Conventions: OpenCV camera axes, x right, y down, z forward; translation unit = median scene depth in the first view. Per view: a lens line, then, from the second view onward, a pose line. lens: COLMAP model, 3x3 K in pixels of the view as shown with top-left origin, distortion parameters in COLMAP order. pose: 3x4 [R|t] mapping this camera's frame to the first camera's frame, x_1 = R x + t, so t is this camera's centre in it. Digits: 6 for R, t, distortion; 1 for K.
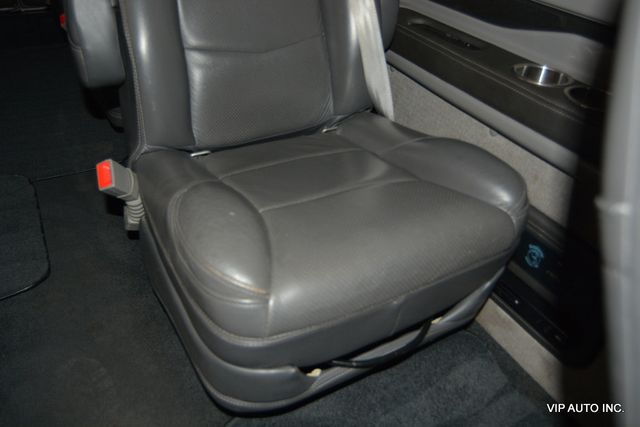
lens RADIAL K [[498.9, 0, 317.8], [0, 498.9, 213.0], [0, 0, 1]] dist [-0.104873, 0.054549]
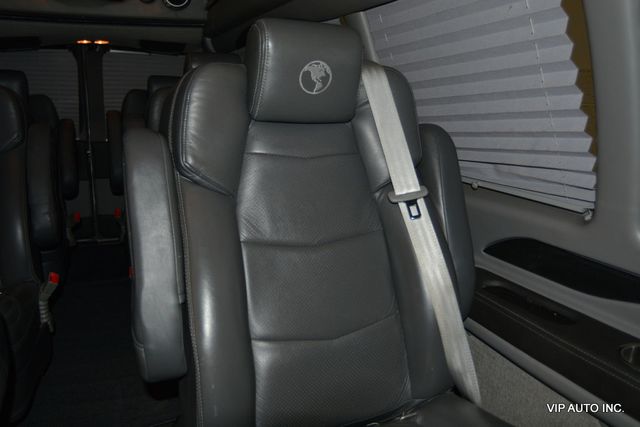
lens RADIAL K [[498.9, 0, 317.5], [0, 498.9, 222.4], [0, 0, 1]] dist [-0.104873, 0.054549]
pose [[0.994273, -0.027308, -0.103326, -0.038712], [-0.012336, 0.931018, -0.364764, -0.177261], [0.106160, 0.363949, 0.925349, 0.054041]]
